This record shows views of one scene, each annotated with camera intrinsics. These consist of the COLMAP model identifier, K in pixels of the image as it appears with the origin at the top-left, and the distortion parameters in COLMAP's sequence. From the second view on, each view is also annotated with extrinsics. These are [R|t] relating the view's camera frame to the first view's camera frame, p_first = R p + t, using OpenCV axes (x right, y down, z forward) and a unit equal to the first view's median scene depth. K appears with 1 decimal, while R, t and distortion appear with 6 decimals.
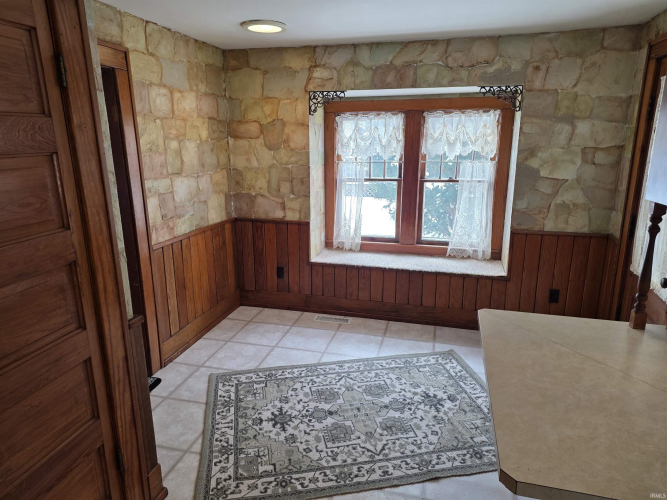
lens RADIAL K [[443.1, 0, 333.0], [0, 443.1, 248.6], [0, 0, 1]] dist [0.008374, 0.000569]
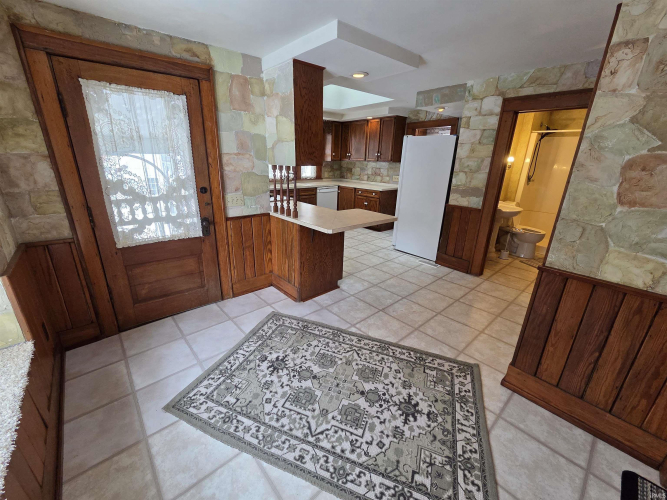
lens RADIAL K [[274.7, 0, 330.8], [0, 274.7, 250.9], [0, 0, 1]] dist [-0.001255, -0.000454]
pose [[-0.834392, -0.194943, 0.515545, -0.220814], [0.117736, 0.850735, 0.512239, -0.282982], [-0.538450, 0.488106, -0.686895, 1.337519]]
